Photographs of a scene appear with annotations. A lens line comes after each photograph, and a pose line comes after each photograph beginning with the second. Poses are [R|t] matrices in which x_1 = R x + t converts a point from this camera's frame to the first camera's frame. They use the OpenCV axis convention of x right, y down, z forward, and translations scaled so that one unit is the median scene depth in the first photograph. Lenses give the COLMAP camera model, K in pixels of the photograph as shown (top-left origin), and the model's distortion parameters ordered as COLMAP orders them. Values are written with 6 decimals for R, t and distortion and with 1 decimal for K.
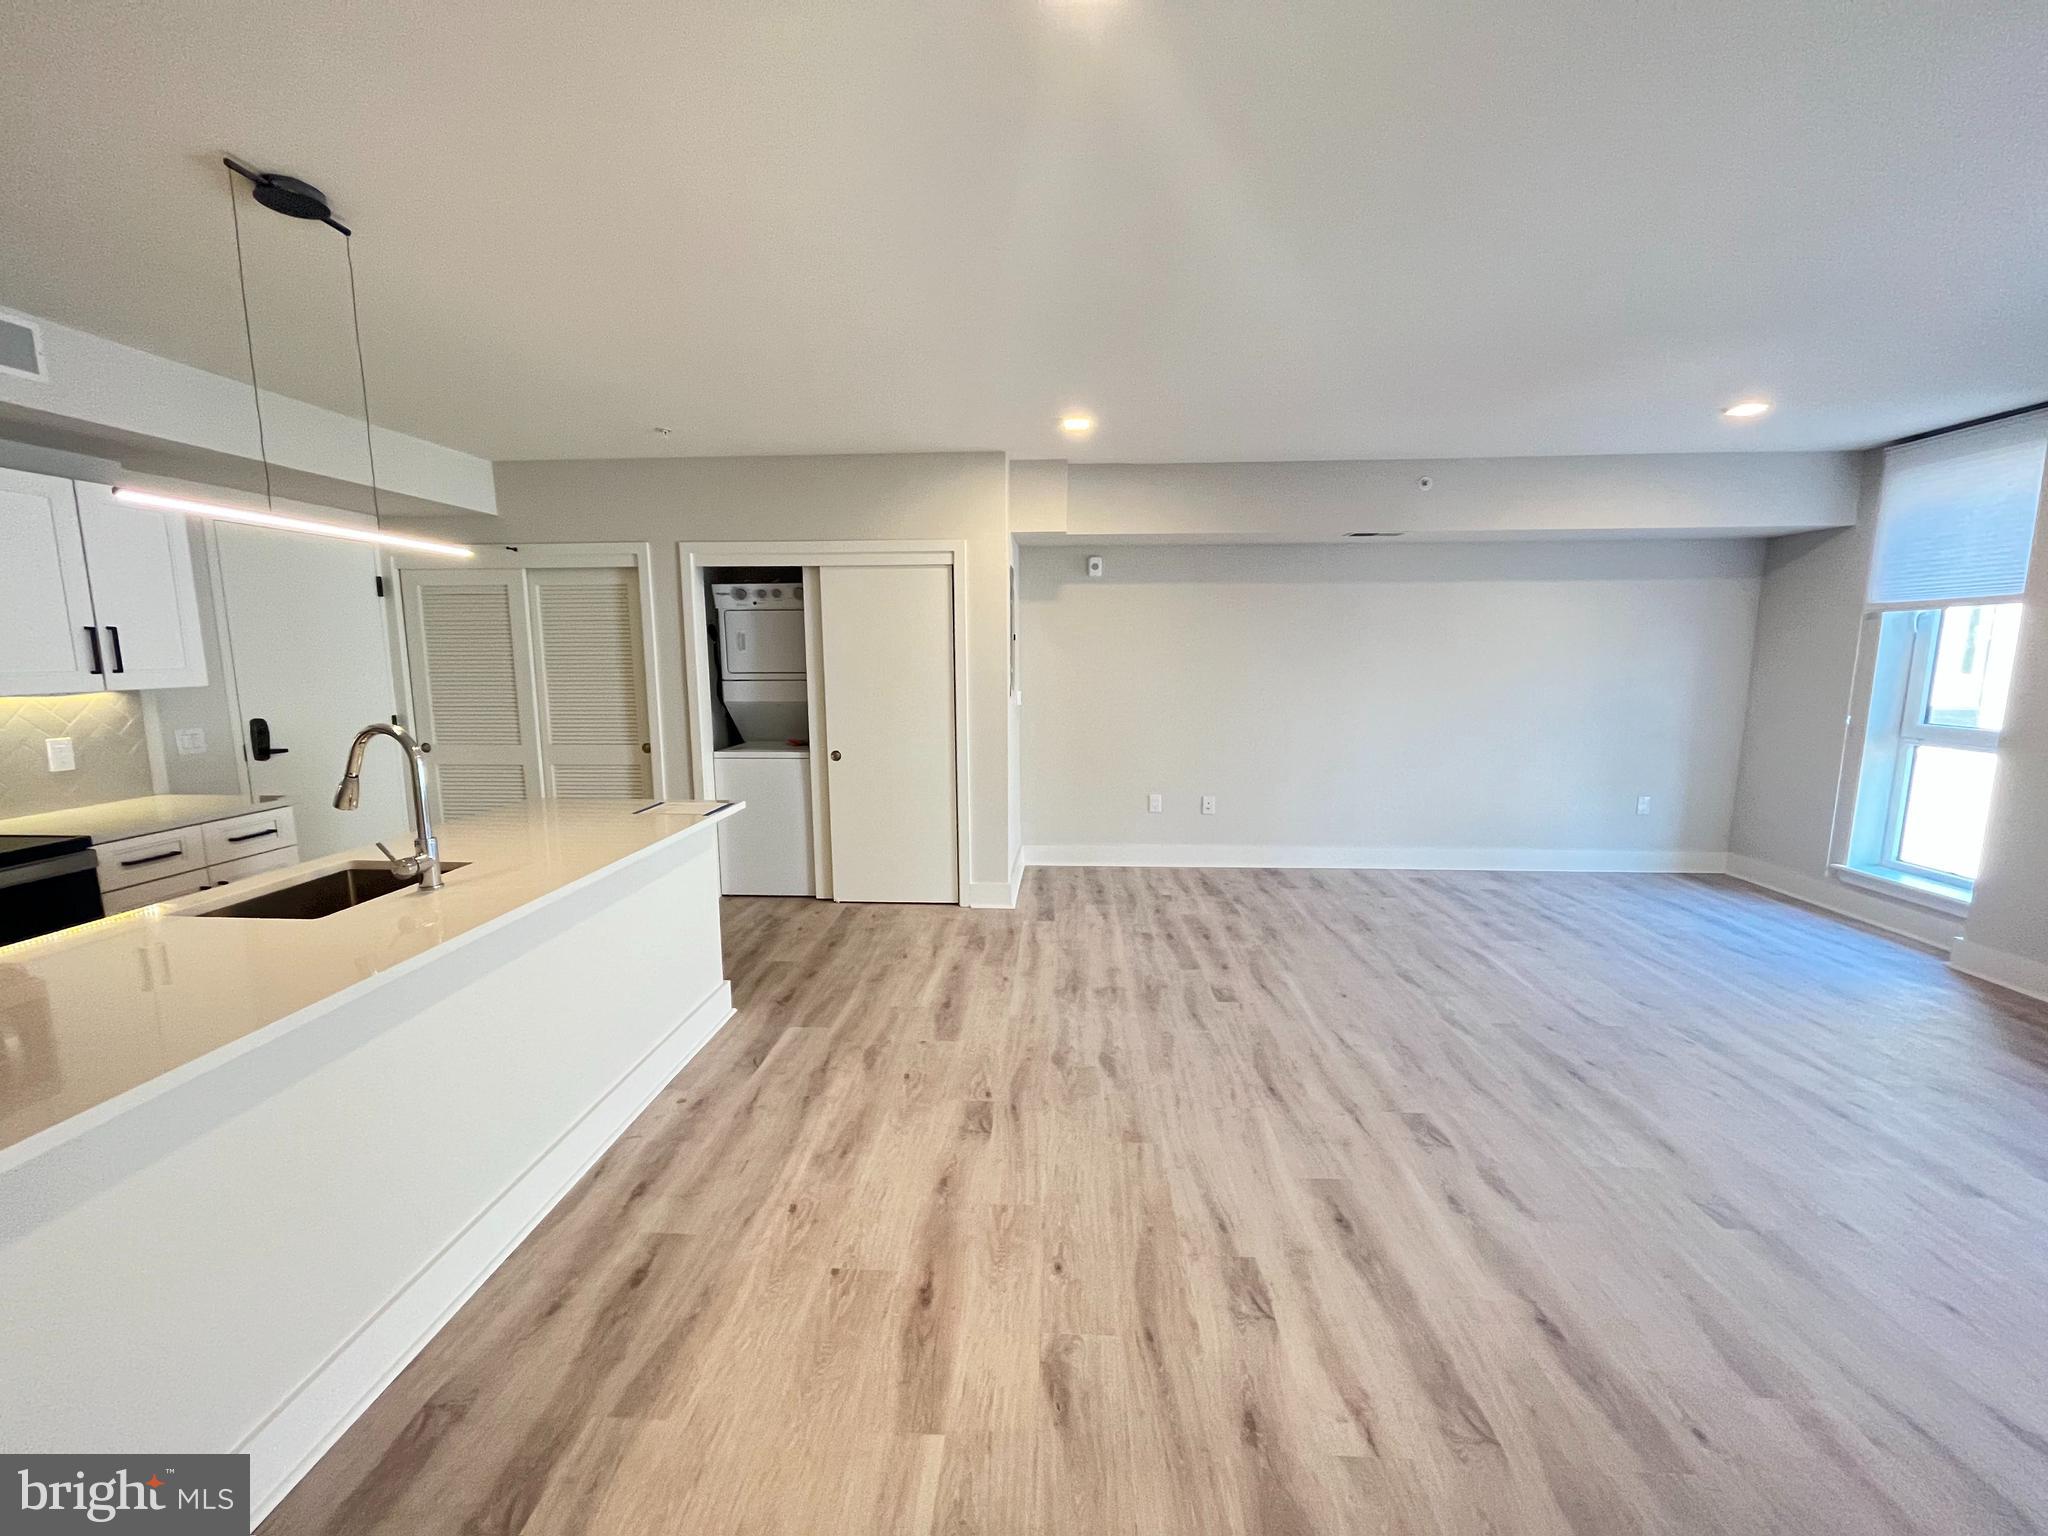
lens RADIAL K [[832.8, 0, 1020.0], [0, 832.8, 770.6], [0, 0, 1]] dist [-0.003483, -0.000271]
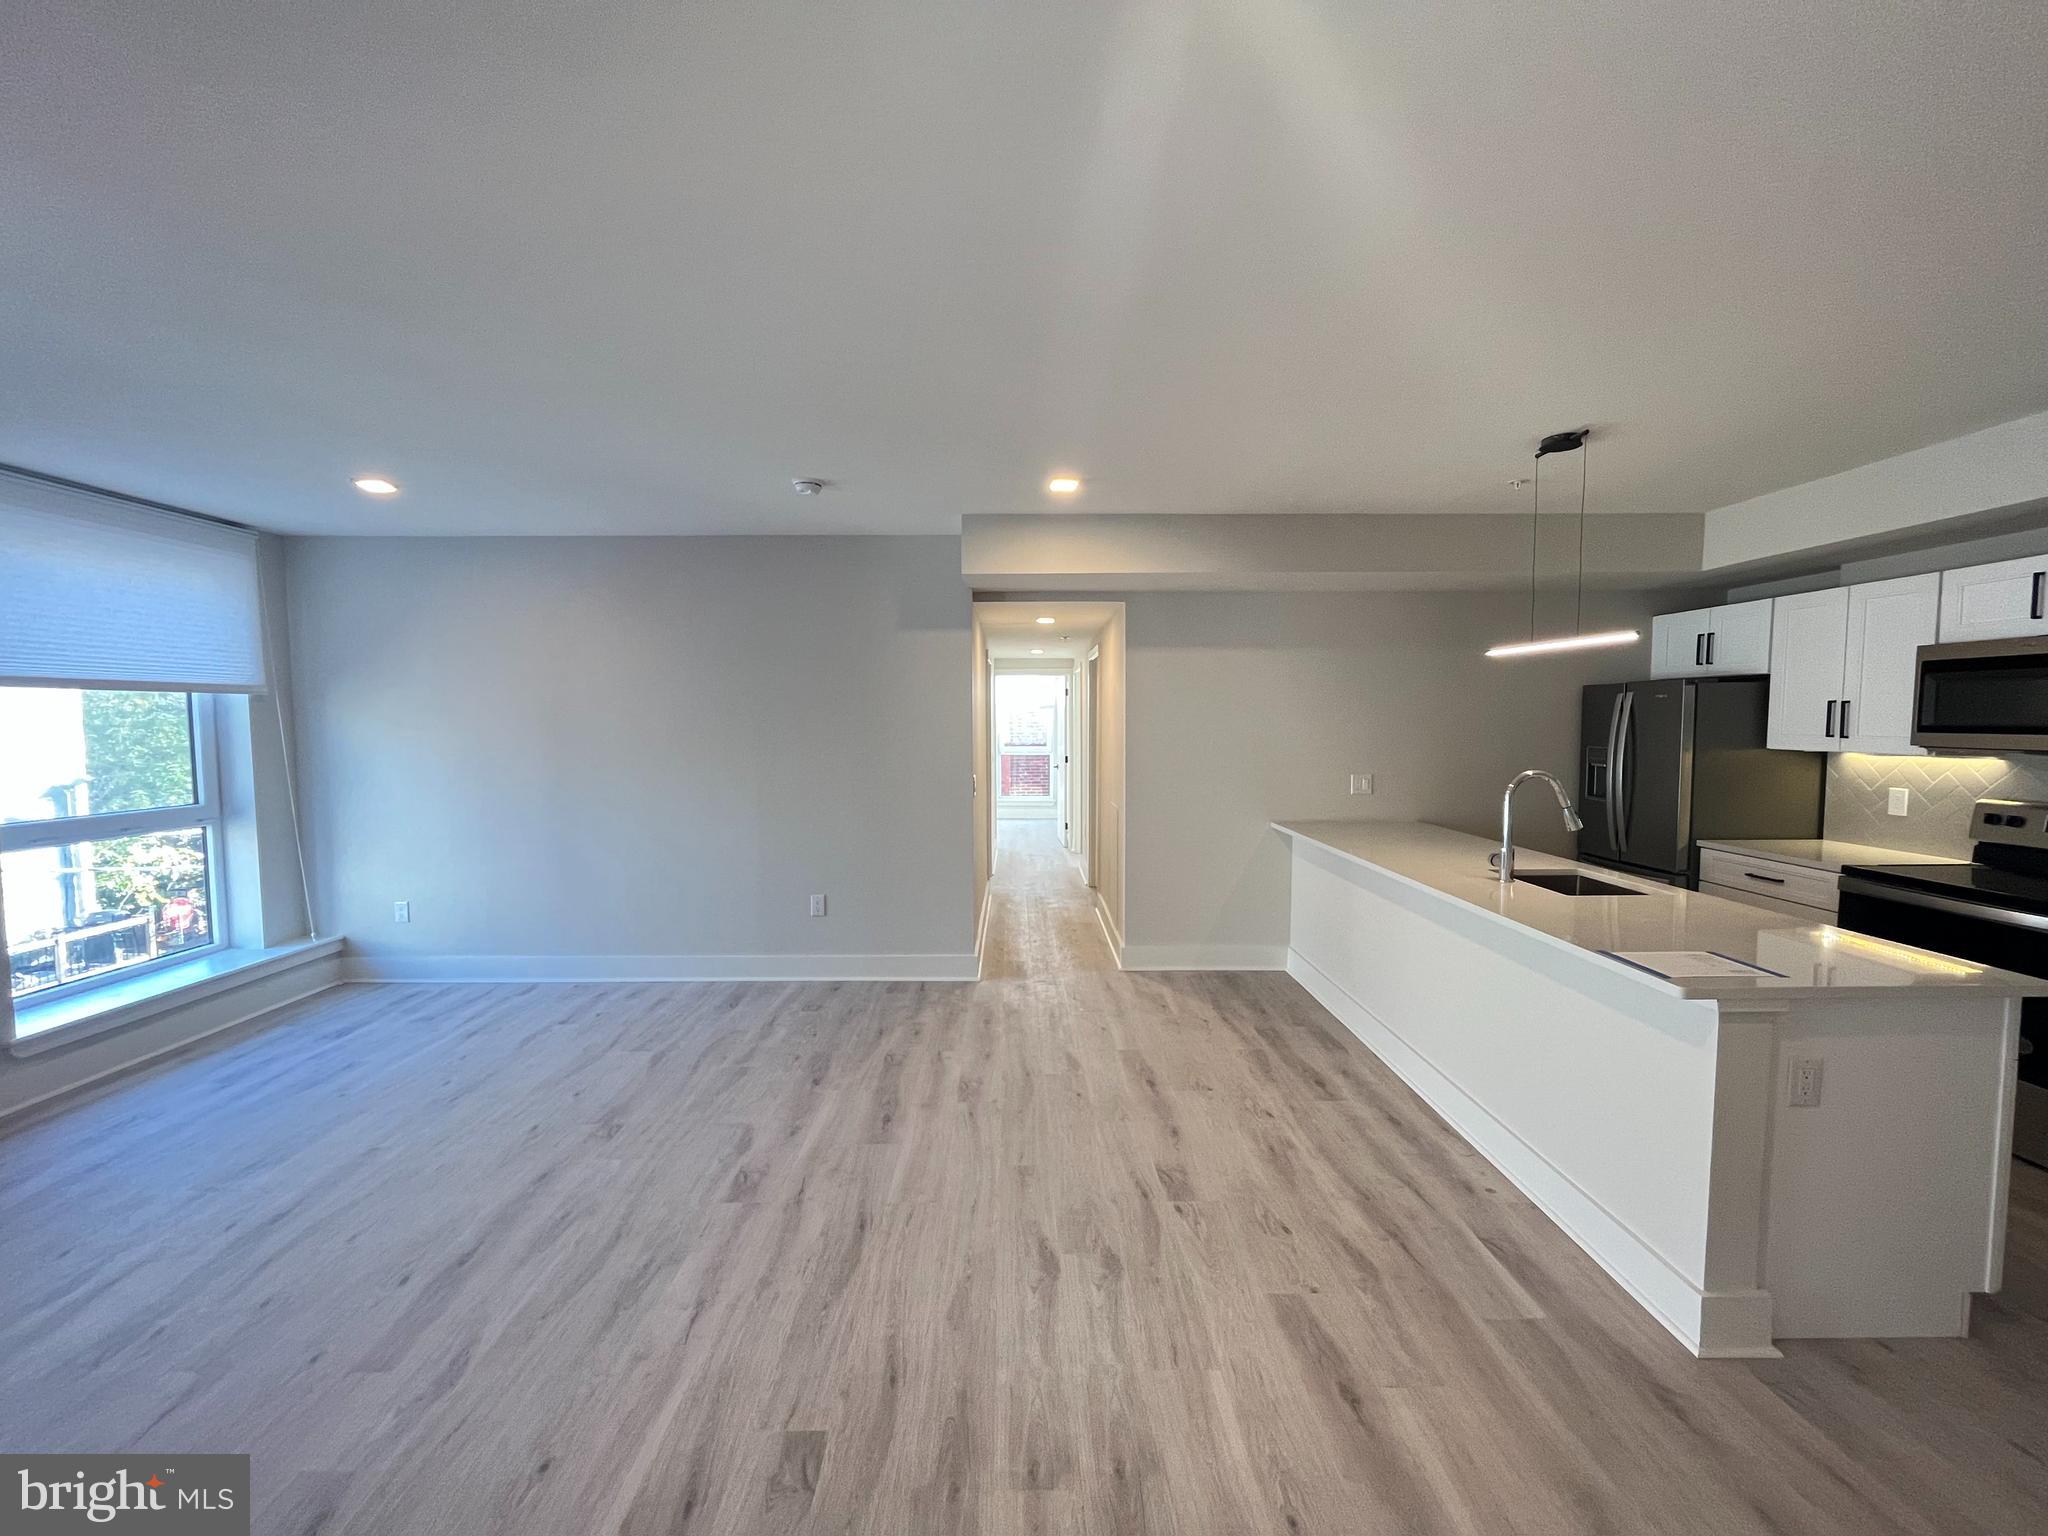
lens RADIAL K [[832.8, 0, 1020.0], [0, 832.8, 770.6], [0, 0, 1]] dist [-0.003483, -0.000271]
pose [[-0.997763, 0.010406, -0.066040, 0.153923], [-0.003456, 0.978463, 0.206396, -0.217423], [0.066765, 0.206162, -0.976237, 1.436065]]
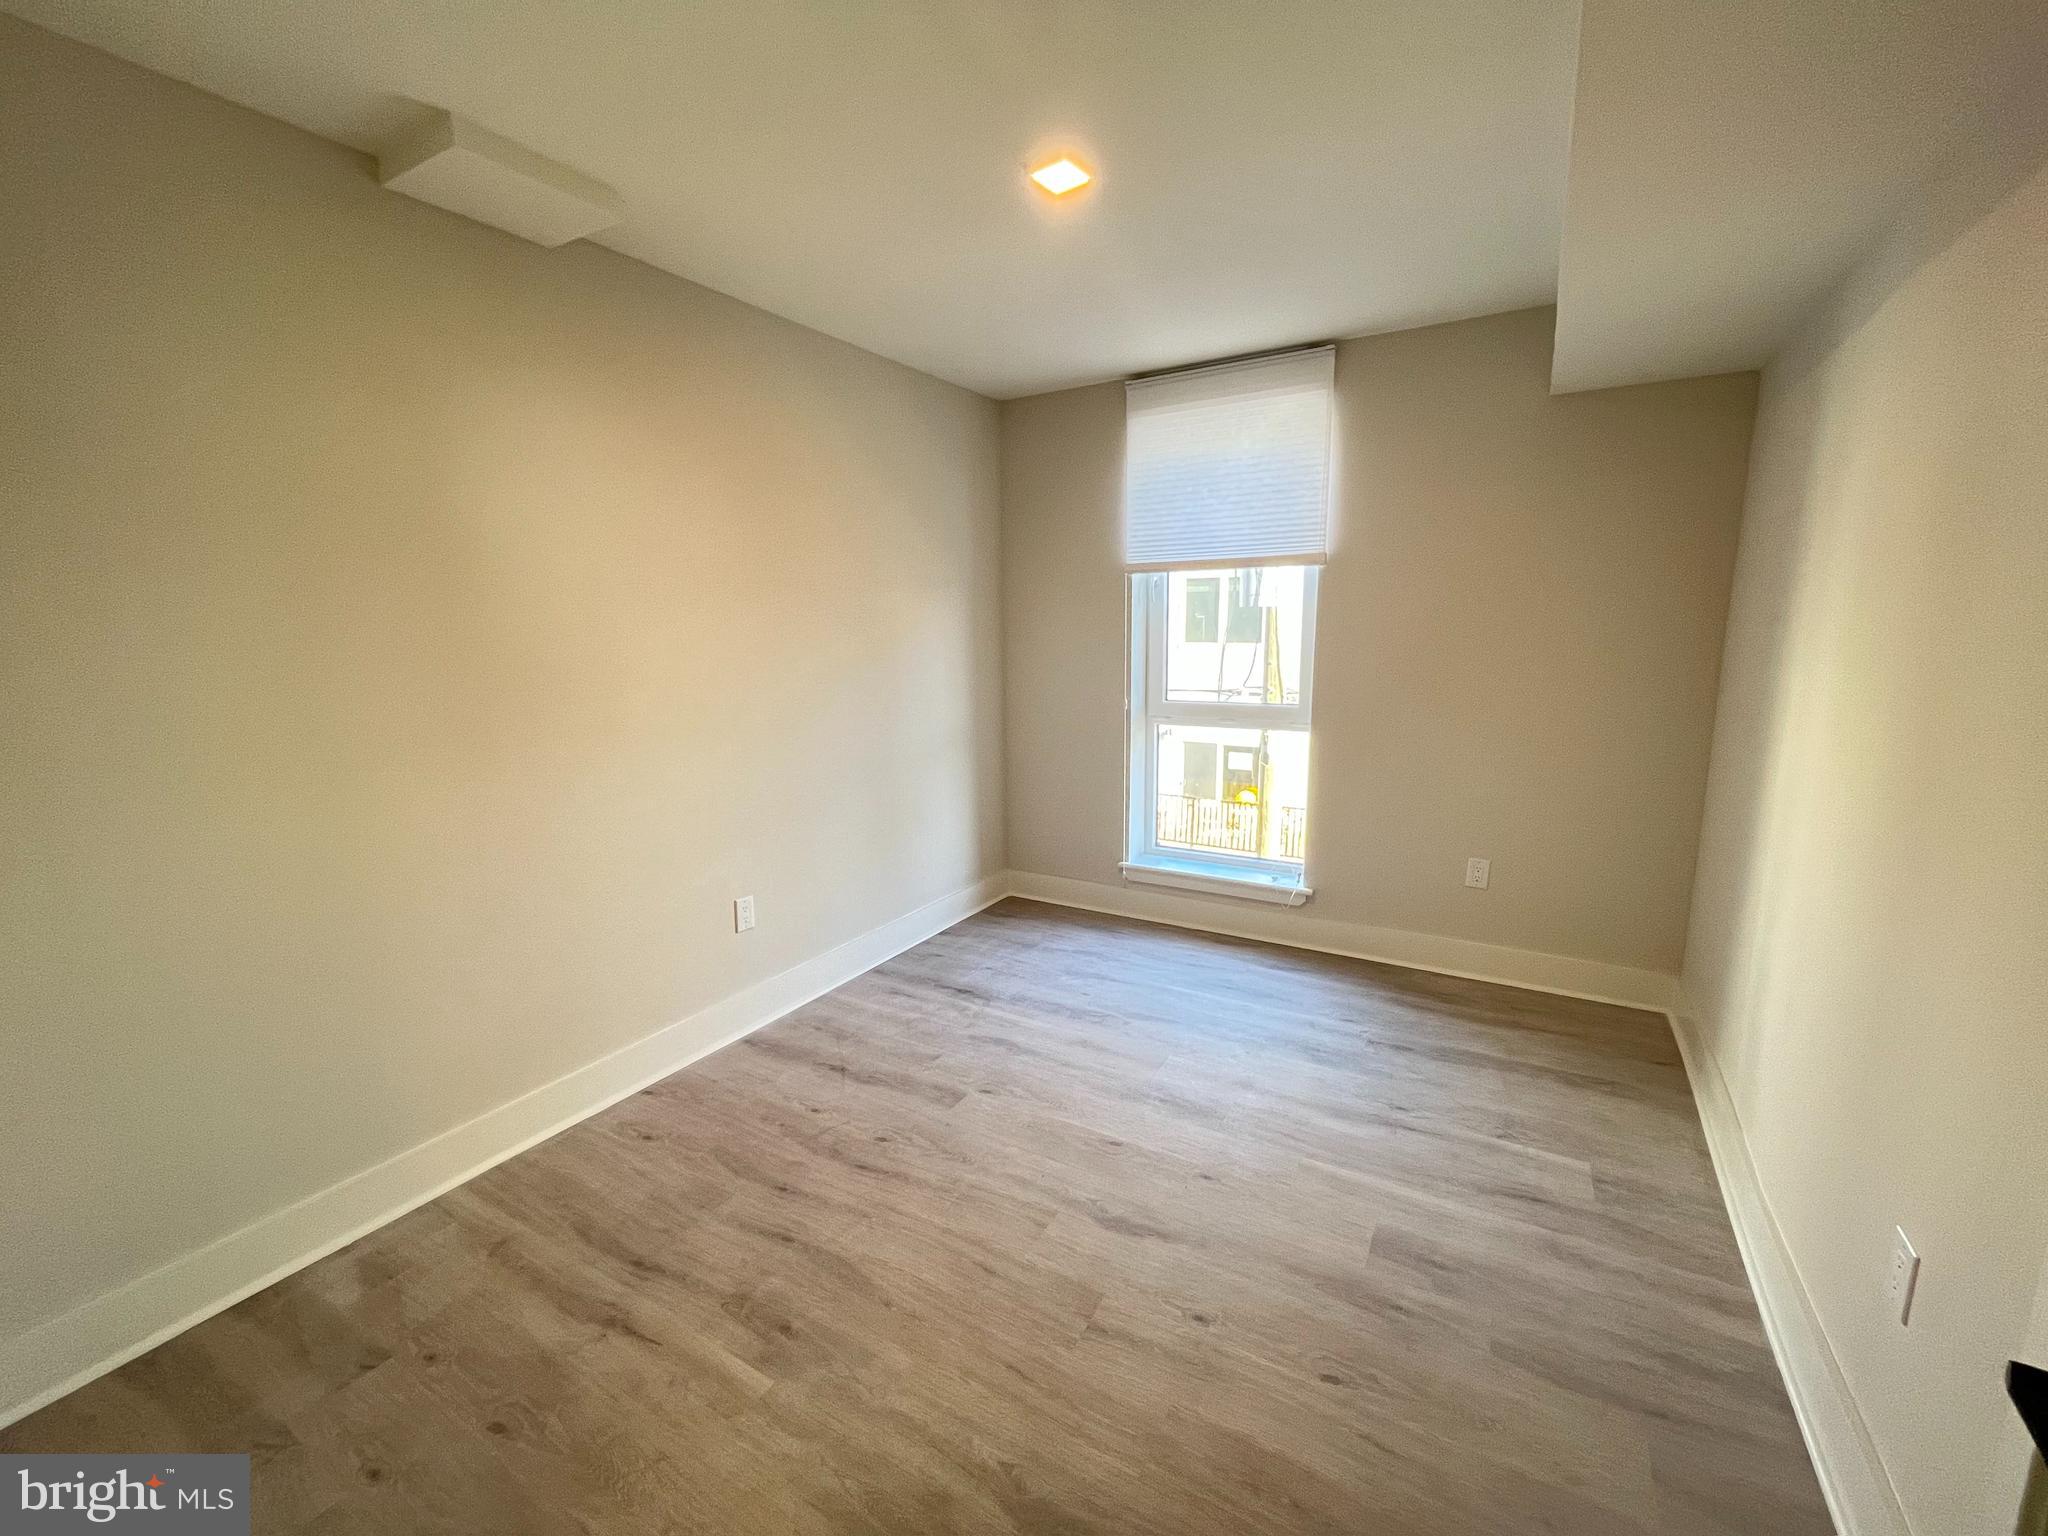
lens RADIAL K [[832.8, 0, 1020.0], [0, 832.8, 770.6], [0, 0, 1]] dist [-0.003483, -0.000271]
pose [[0.457849, -0.151964, 0.875946, 0.233850], [0.137419, 0.985538, 0.099149, -0.119394], [-0.878345, 0.074977, 0.472110, 0.923234]]
